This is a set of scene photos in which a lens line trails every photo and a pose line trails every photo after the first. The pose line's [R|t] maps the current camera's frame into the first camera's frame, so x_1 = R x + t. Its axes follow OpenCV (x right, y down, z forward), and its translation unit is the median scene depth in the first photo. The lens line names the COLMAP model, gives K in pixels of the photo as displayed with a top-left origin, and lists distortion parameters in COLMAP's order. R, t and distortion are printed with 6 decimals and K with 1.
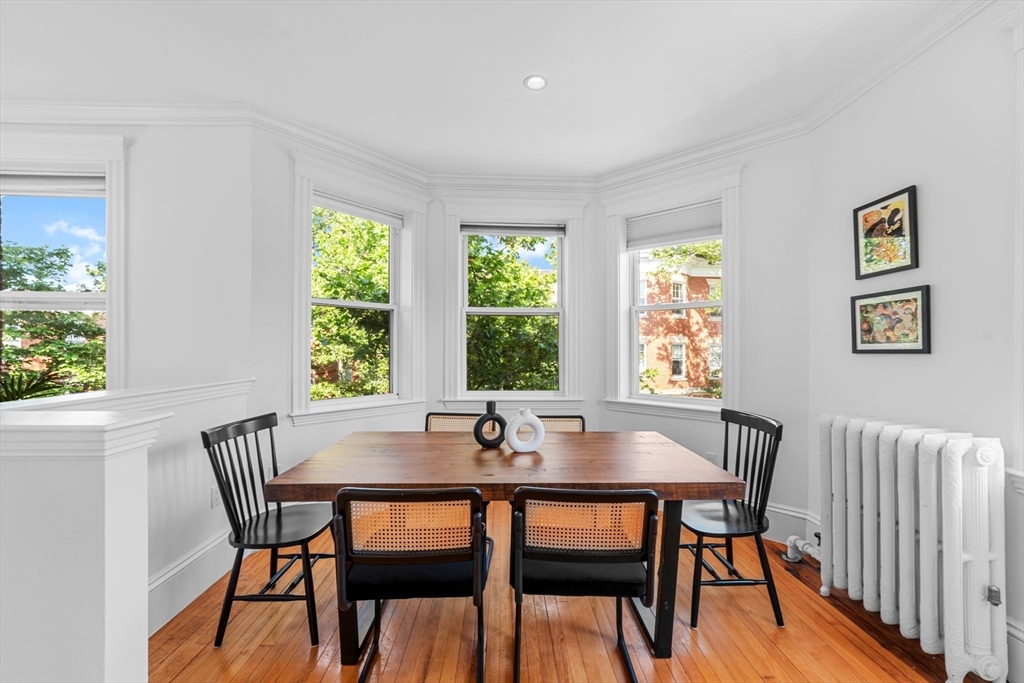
lens RADIAL K [[395.3, 0, 518.0], [0, 395.3, 348.3], [0, 0, 1]] dist [-0.003120, 0.000700]
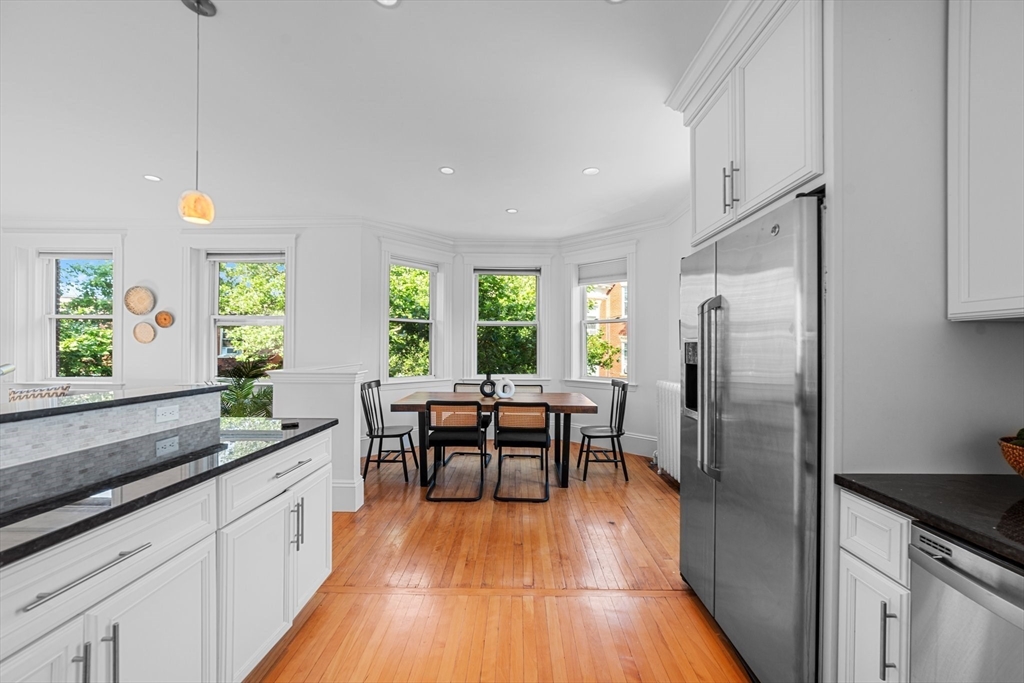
lens RADIAL K [[395.3, 0, 517.3], [0, 395.3, 348.5], [0, 0, 1]] dist [-0.003120, 0.000700]
pose [[0.999369, 0.002581, -0.035424, 0.090419], [-0.002408, 0.999985, 0.004931, -0.002415], [0.035436, -0.004843, 0.999360, -0.603483]]
